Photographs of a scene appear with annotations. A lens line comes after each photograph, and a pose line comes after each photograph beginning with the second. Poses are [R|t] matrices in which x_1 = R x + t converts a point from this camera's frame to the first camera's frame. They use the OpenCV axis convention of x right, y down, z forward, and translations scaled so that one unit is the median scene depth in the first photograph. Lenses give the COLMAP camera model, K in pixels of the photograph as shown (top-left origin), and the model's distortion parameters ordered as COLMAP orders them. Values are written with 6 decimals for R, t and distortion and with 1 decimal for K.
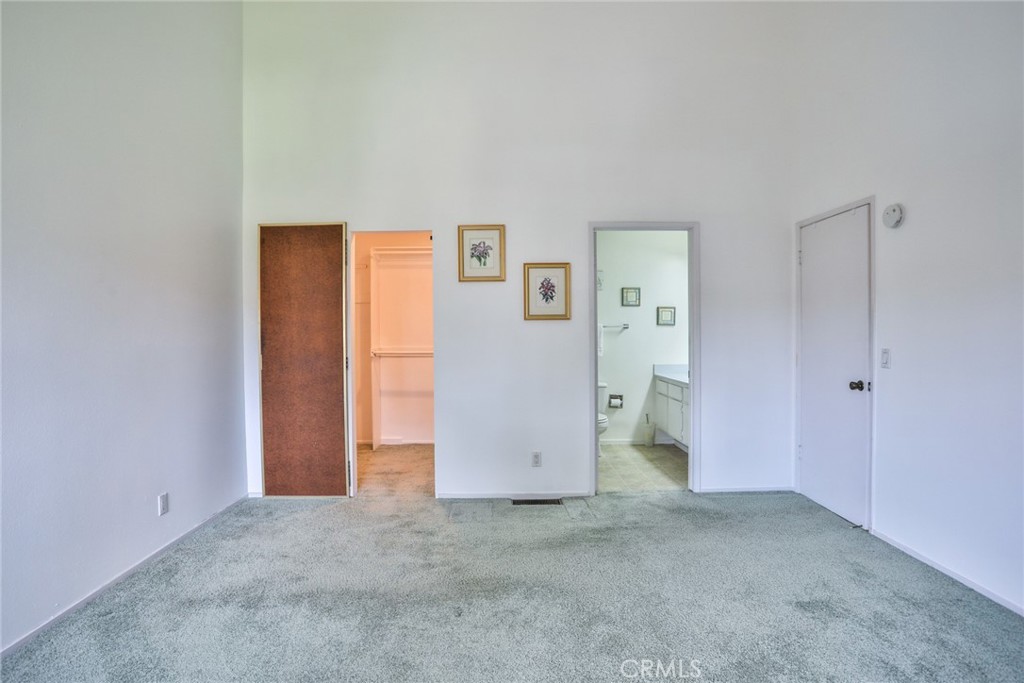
lens RADIAL K [[517.6, 0, 512.0], [0, 517.6, 341.5], [0, 0, 1]] dist [-0.063811, 0.022682]
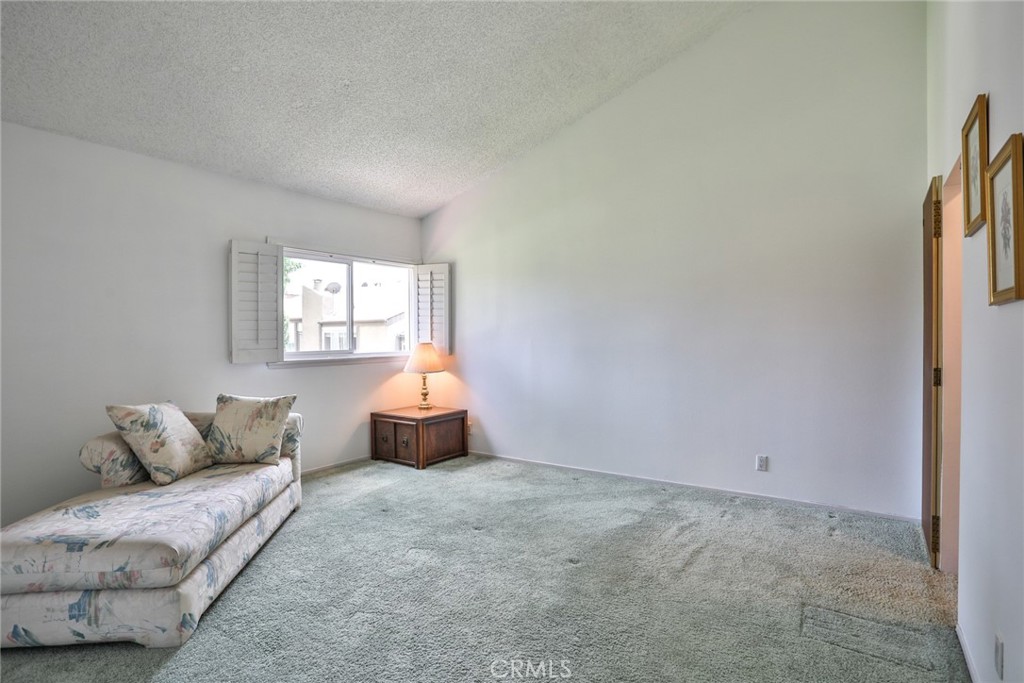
lens RADIAL K [[517.6, 0, 512.0], [0, 517.6, 341.5], [0, 0, 1]] dist [-0.063811, 0.022682]
pose [[-0.583636, 0.010787, -0.811944, 0.782371], [-0.009960, 0.999741, 0.020441, -0.019336], [0.811955, 0.020017, -0.583377, 1.239974]]
